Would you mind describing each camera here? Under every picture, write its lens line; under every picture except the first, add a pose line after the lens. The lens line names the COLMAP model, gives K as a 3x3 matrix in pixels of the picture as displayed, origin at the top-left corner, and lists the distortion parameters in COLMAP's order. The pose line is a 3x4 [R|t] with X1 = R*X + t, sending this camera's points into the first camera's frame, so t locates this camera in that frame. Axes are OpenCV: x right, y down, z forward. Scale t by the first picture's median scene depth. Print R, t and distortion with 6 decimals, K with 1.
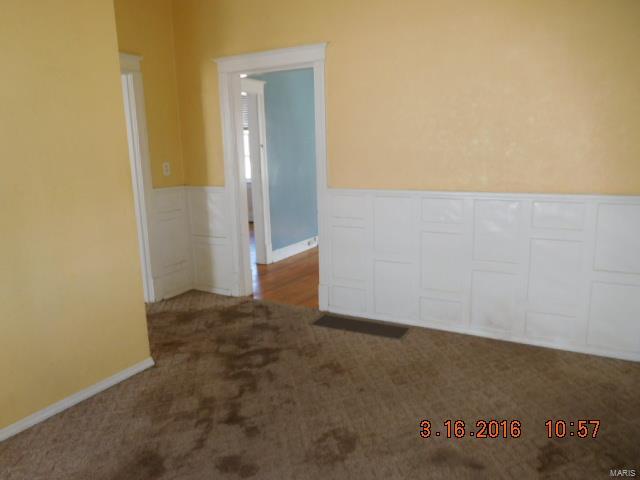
lens RADIAL K [[481.7, 0, 320.6], [0, 481.7, 240.5], [0, 0, 1]] dist [0.008987, -0.013523]
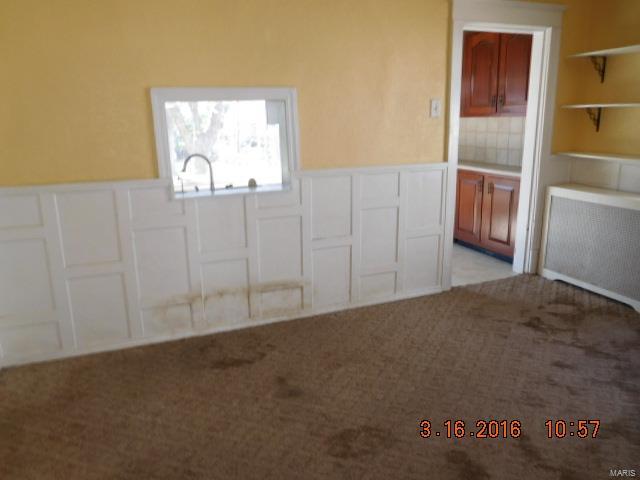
lens RADIAL K [[481.7, 0, 320.5], [0, 481.7, 239.1], [0, 0, 1]] dist [0.008987, -0.013523]
pose [[-0.788872, -0.125450, 0.601617, -0.419196], [0.143408, 0.914340, 0.378704, -0.290622], [-0.597591, 0.385026, -0.703307, 1.530769]]
